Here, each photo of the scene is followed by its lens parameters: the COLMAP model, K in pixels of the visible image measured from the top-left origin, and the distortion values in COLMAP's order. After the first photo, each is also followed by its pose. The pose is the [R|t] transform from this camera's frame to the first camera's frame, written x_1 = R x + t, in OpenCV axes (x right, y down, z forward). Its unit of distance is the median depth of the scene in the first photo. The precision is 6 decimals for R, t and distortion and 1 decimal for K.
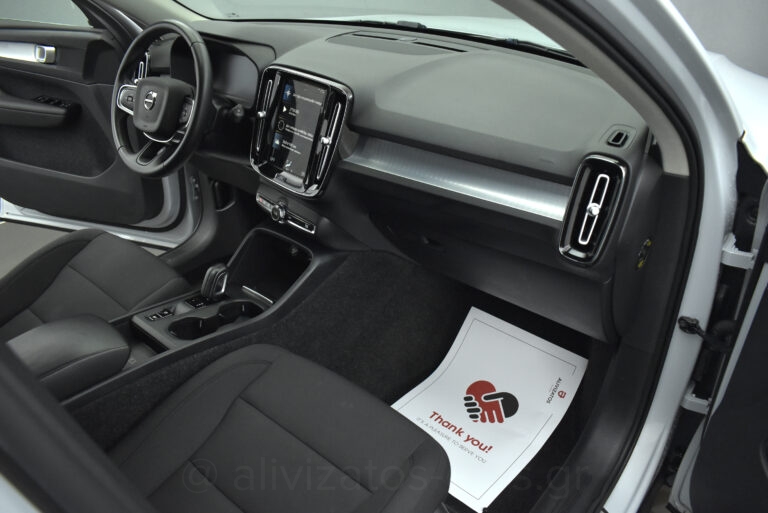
lens RADIAL K [[598.9, 0, 384.0], [0, 598.9, 256.5], [0, 0, 1]] dist [-0.135097, 0.064024]
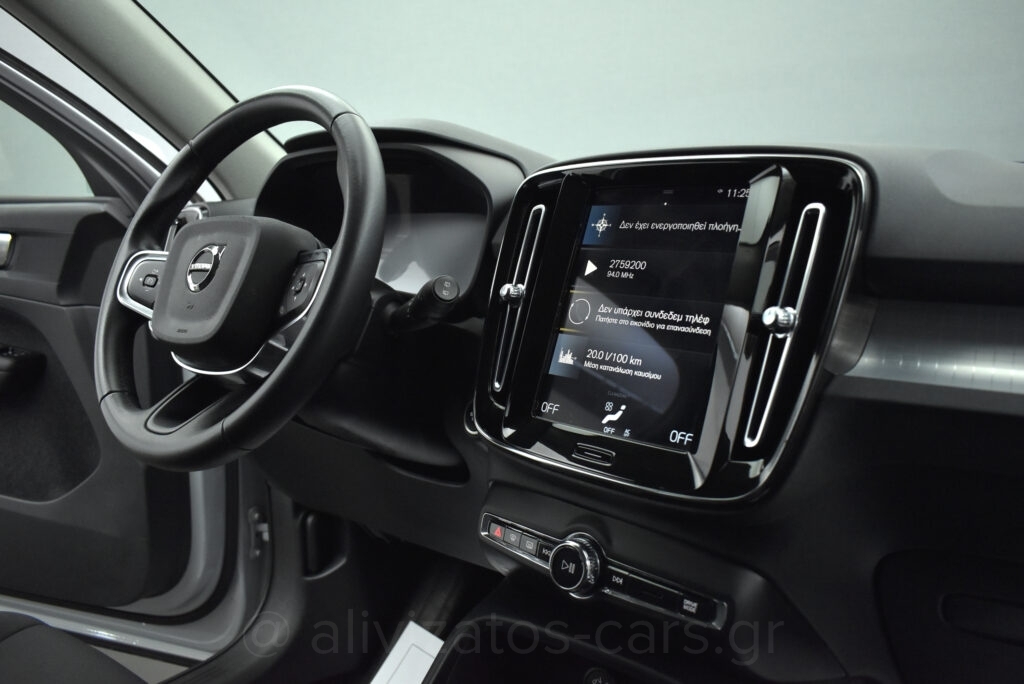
lens RADIAL K [[798.5, 0, 512.0], [0, 798.5, 342.0], [0, 0, 1]] dist [-0.135097, 0.064024]
pose [[0.999020, 0.004293, 0.044060, -0.206053], [0.012741, 0.925289, -0.379048, -0.020757], [-0.042396, 0.379238, 0.924327, 0.496928]]
